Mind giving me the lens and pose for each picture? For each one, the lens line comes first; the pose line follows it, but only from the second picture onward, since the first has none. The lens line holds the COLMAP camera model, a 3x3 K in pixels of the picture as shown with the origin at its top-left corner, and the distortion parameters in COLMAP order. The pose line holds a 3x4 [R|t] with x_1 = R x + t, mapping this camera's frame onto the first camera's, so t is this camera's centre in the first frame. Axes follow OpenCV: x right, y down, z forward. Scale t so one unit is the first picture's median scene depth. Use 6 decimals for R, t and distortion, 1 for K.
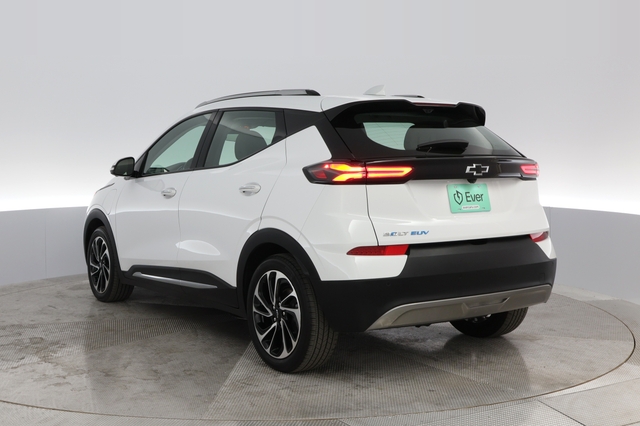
lens RADIAL K [[718.6, 0, 321.7], [0, 718.6, 214.6], [0, 0, 1]] dist [-0.147487, 0.000000]
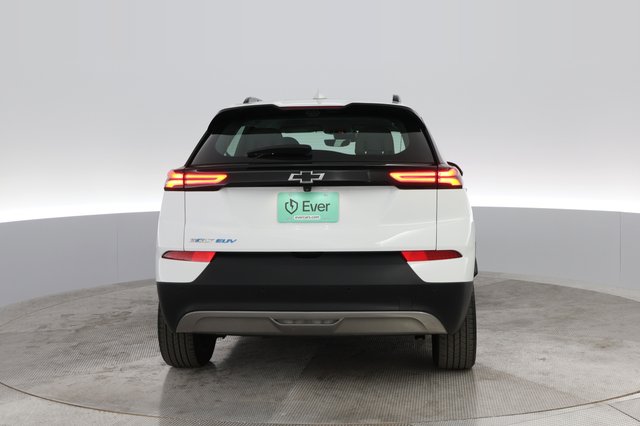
lens RADIAL K [[718.6, 0, 316.3], [0, 718.6, 213.1], [0, 0, 1]] dist [-0.147487, 0.000000]
pose [[0.883120, 0.037460, -0.467648, 0.663808], [-0.037461, 0.999255, 0.009300, -0.025135], [0.467648, 0.009306, 0.883866, 0.174362]]
